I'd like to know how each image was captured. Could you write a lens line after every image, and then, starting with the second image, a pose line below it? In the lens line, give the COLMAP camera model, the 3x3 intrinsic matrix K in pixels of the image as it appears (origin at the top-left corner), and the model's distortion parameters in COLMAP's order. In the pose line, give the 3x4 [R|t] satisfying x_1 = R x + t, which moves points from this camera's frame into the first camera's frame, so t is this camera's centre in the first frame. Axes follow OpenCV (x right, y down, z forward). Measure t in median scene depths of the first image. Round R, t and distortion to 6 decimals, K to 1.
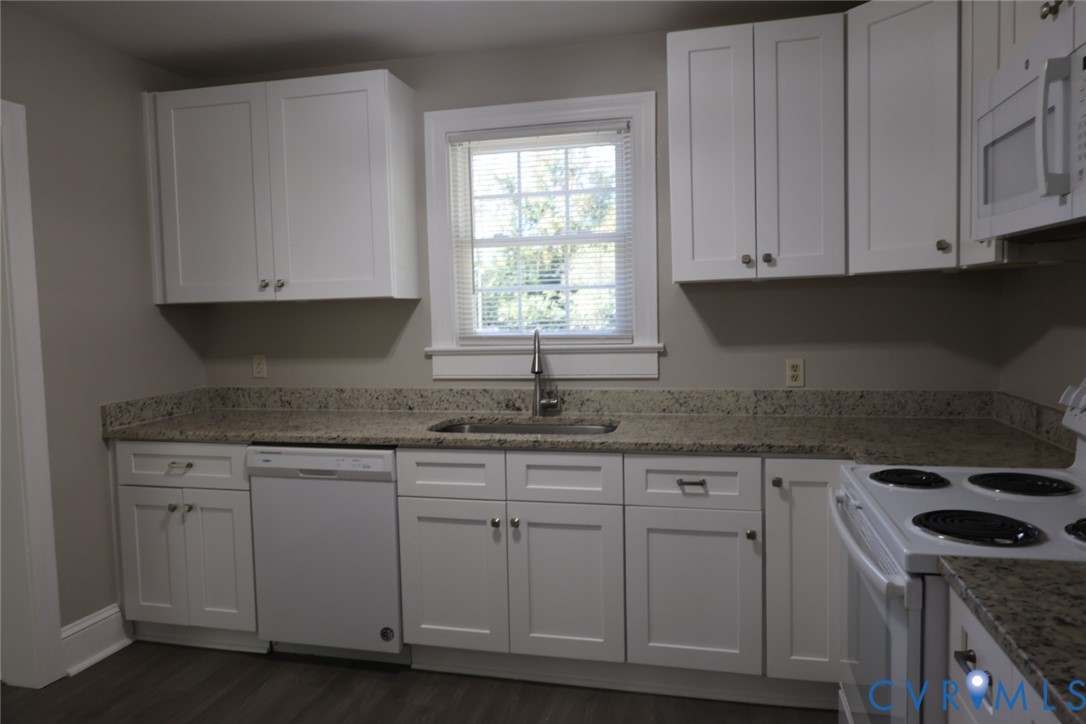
lens RADIAL K [[748.4, 0, 538.3], [0, 748.4, 361.9], [0, 0, 1]] dist [-0.002939, 0.002573]
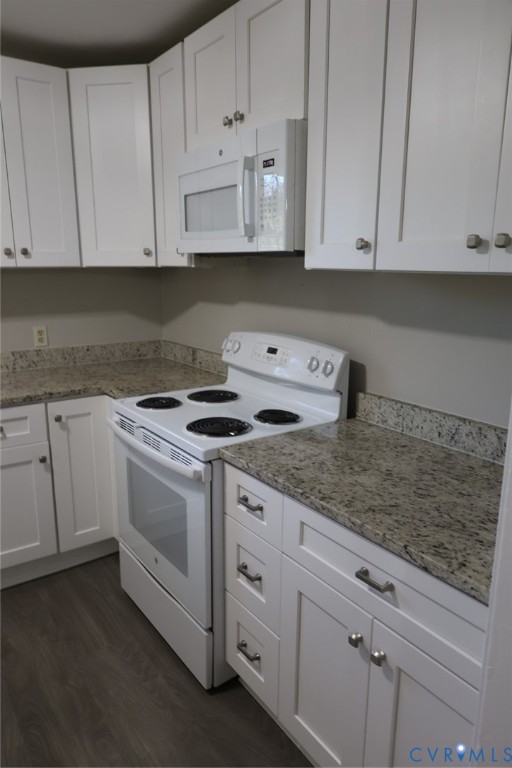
lens RADIAL K [[529.2, 0, 254.0], [0, 529.2, 382.7], [0, 0, 1]] dist [-0.002939, 0.002573]
pose [[0.649527, -0.131848, 0.748819, -0.172176], [0.032535, 0.988768, 0.145876, -0.036875], [-0.759642, -0.070388, 0.646521, 0.088629]]
